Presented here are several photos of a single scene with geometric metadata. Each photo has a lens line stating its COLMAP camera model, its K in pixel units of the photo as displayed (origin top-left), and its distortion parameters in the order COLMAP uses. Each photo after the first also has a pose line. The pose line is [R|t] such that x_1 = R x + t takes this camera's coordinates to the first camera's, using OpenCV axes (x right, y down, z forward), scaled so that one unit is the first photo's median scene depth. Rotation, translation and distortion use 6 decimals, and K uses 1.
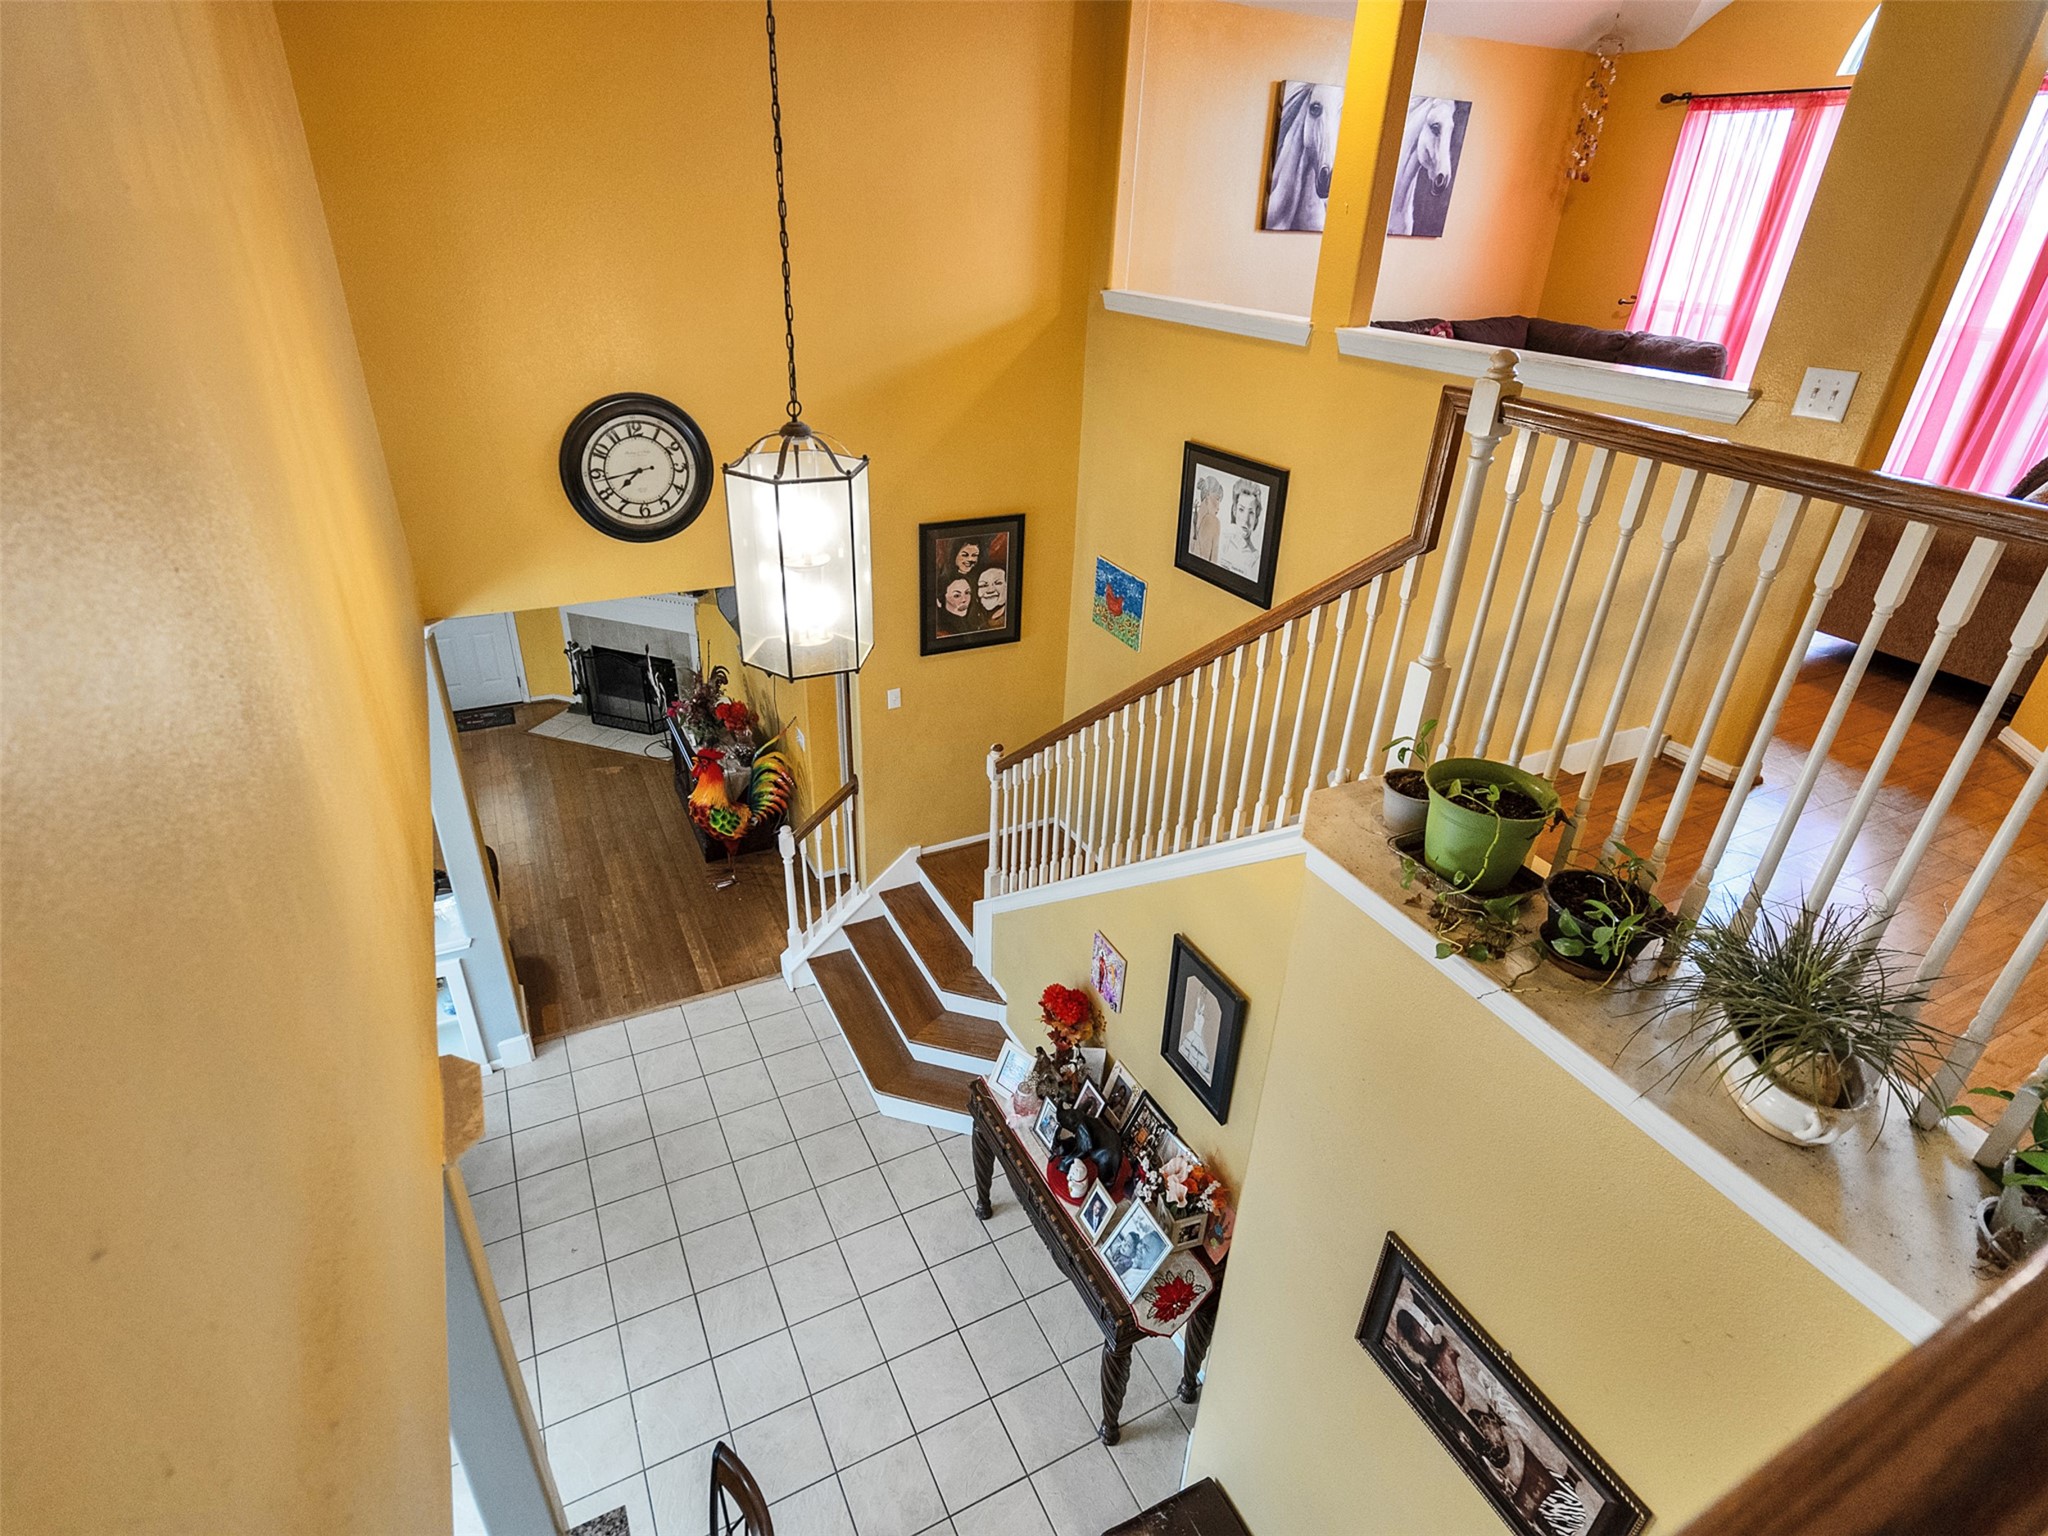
lens RADIAL K [[1050.3, 0, 1005.0], [0, 1050.3, 757.8], [0, 0, 1]] dist [0.005916, 0.001166]
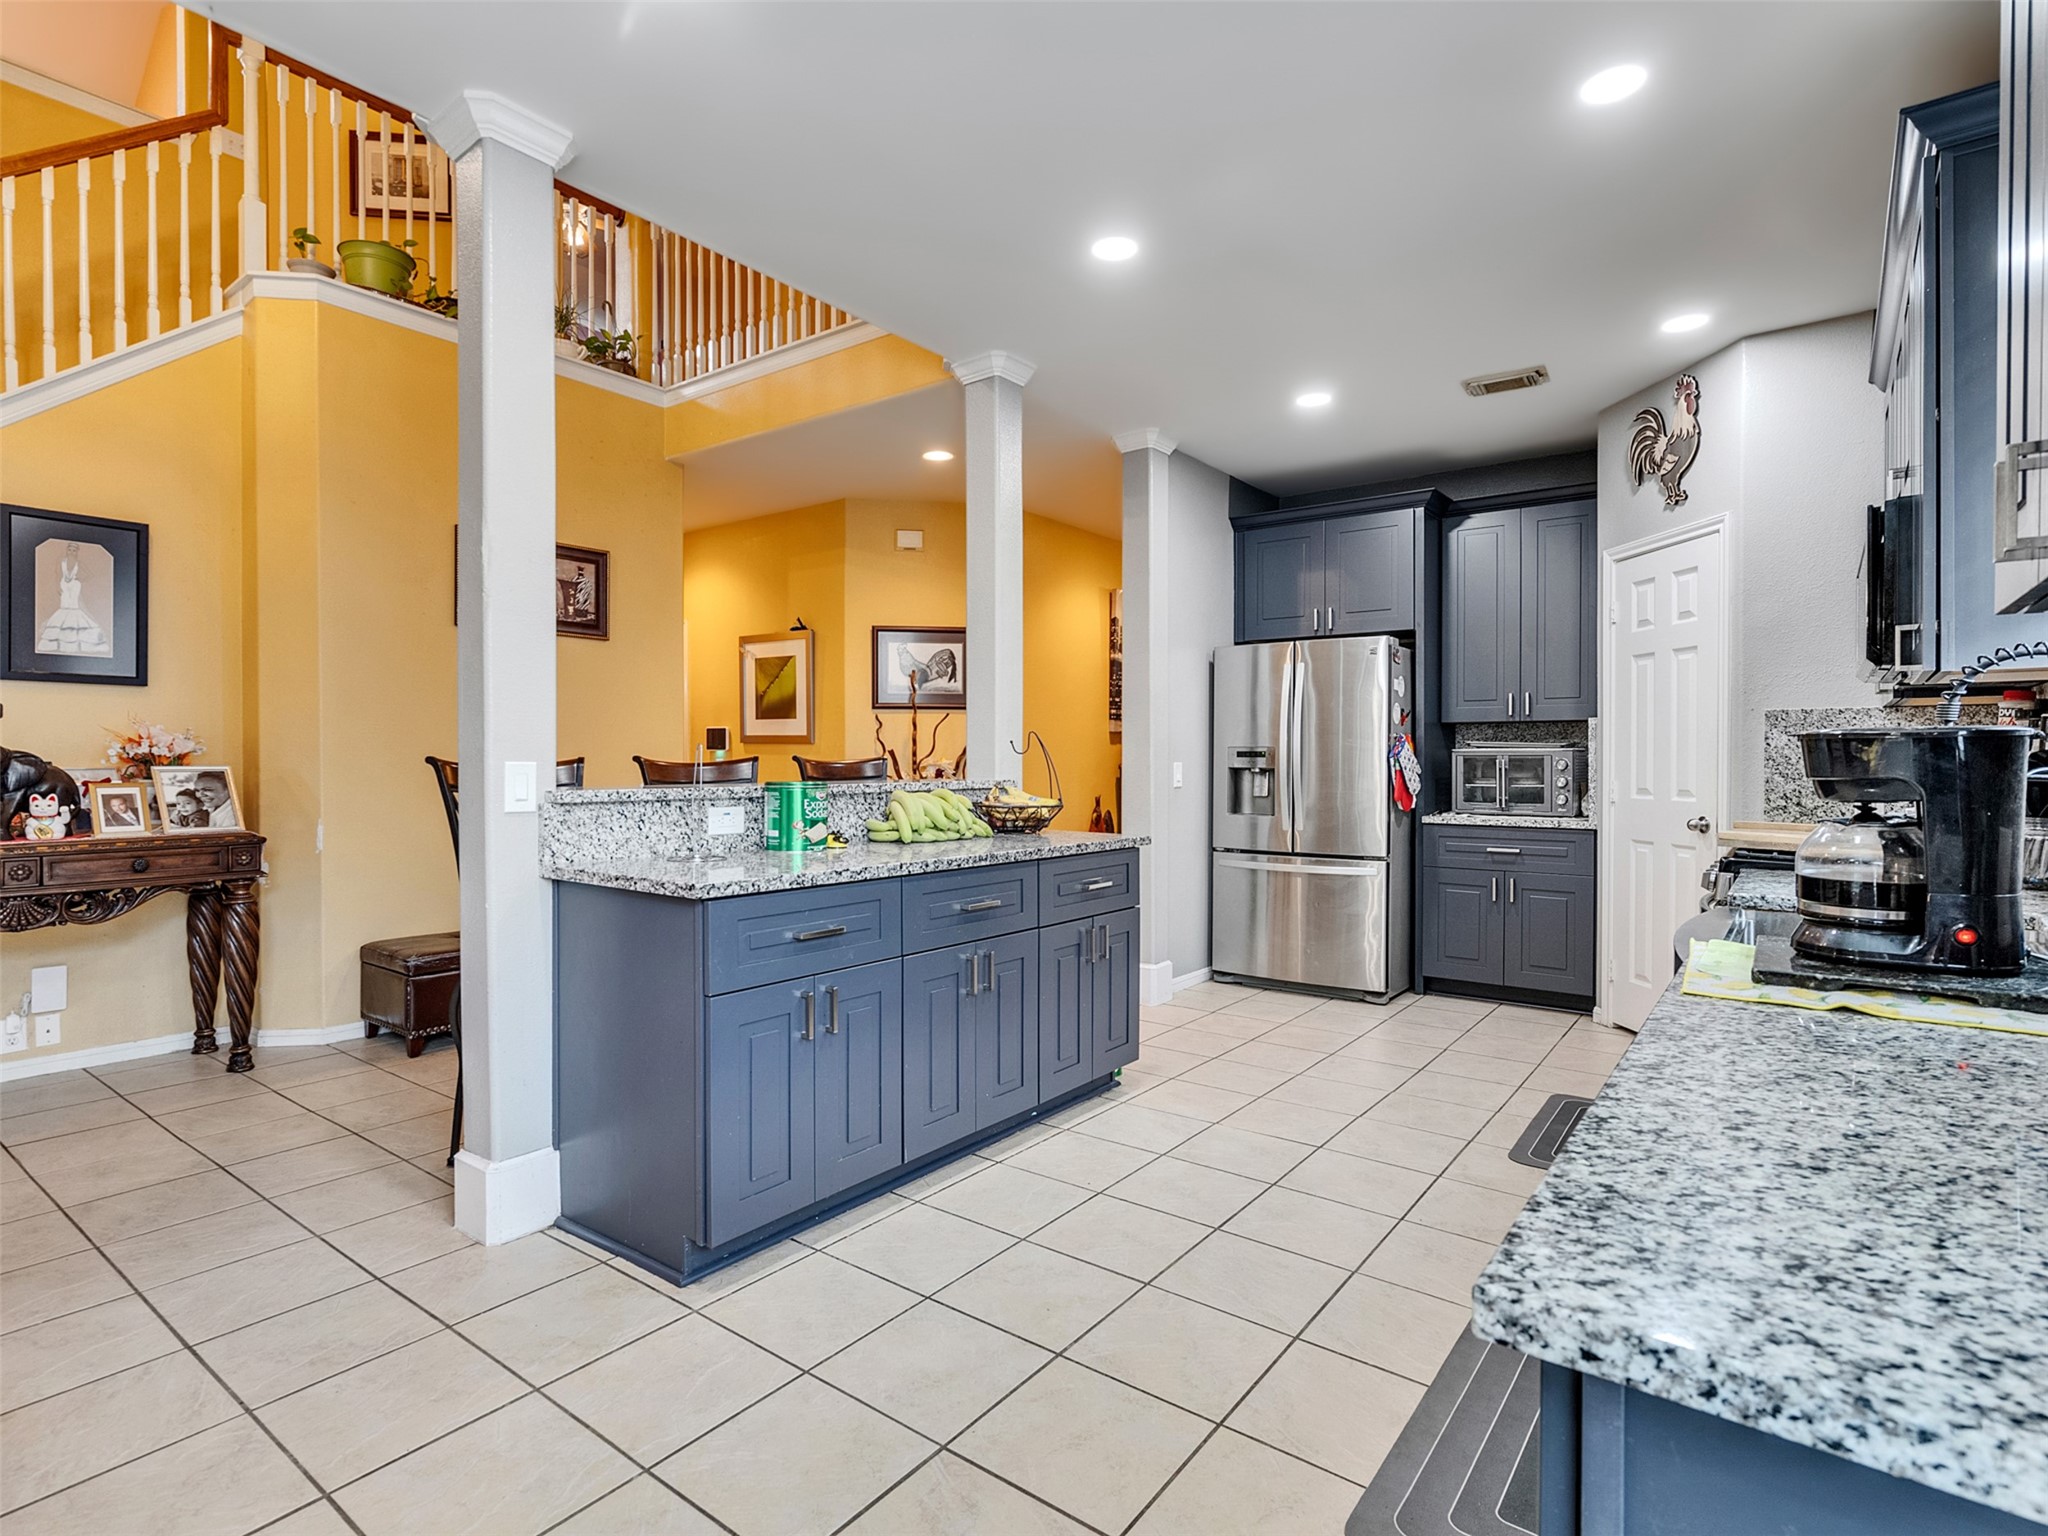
lens RADIAL K [[1048.6, 0, 1012.1], [0, 1048.6, 767.6], [0, 0, 1]] dist [-0.006405, 0.004734]
pose [[-0.441626, -0.039404, 0.896333, -0.717205], [0.406859, 0.881613, 0.239217, 0.347791], [-0.799645, 0.470326, -0.373312, 0.503886]]
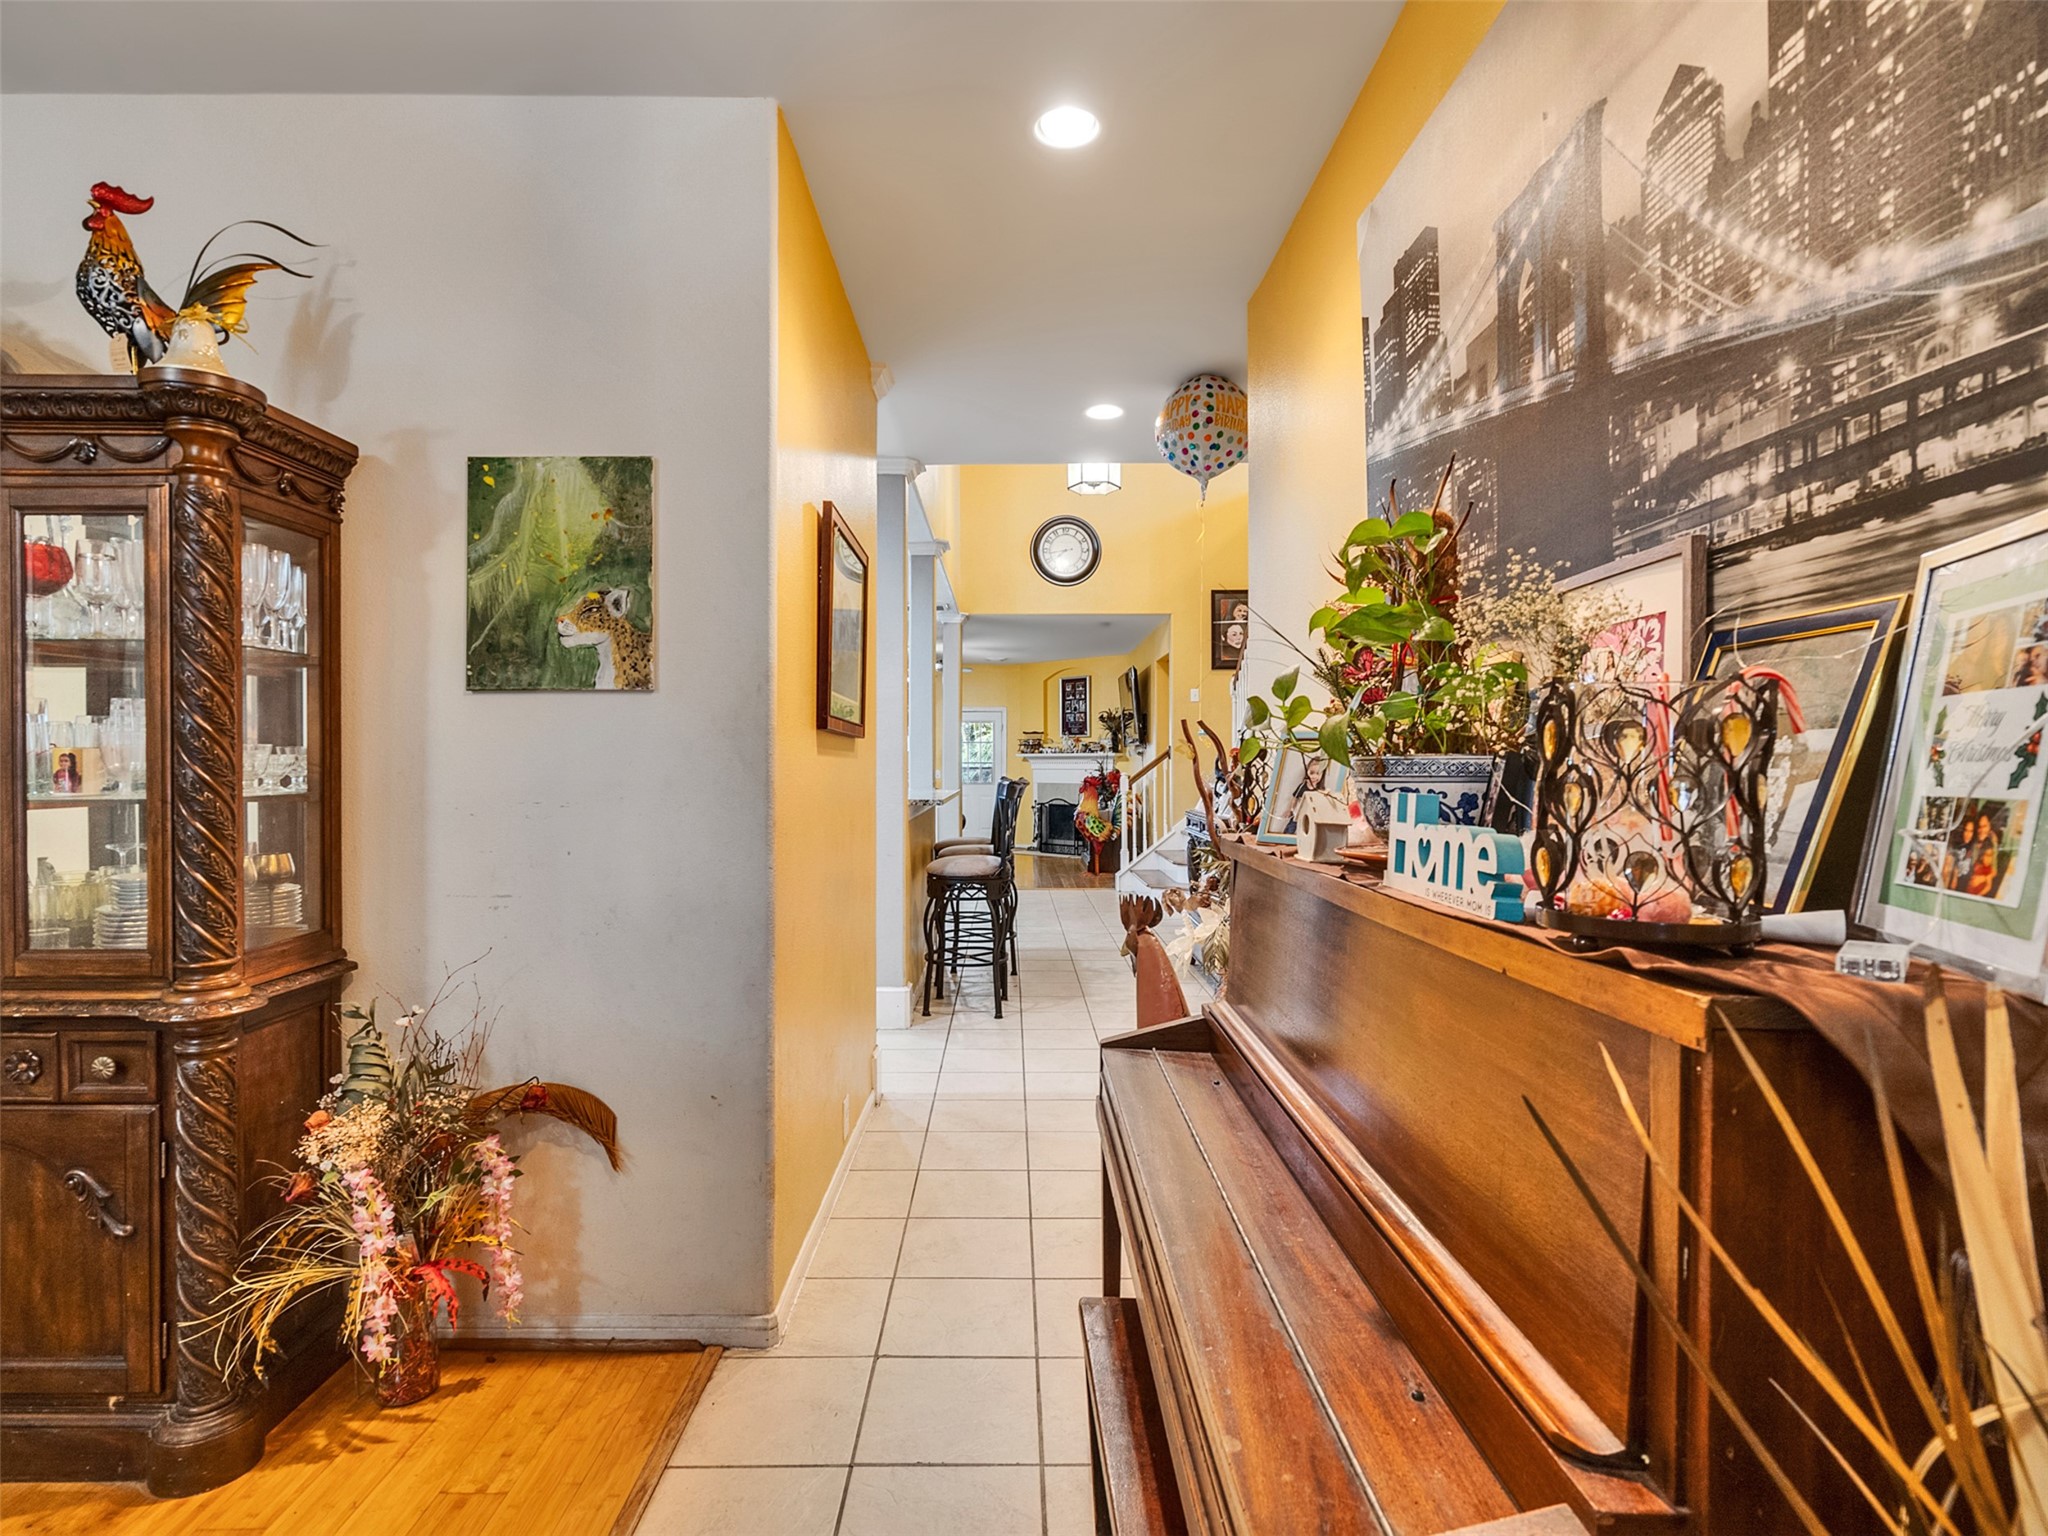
lens RADIAL K [[1048.6, 0, 1009.2], [0, 1048.6, 764.2], [0, 0, 1]] dist [-0.006405, 0.004734]
pose [[0.894951, -0.028610, -0.445247, 0.383362], [-0.185429, 0.883822, -0.429506, 0.840170], [0.405807, 0.466948, 0.785672, -0.389659]]
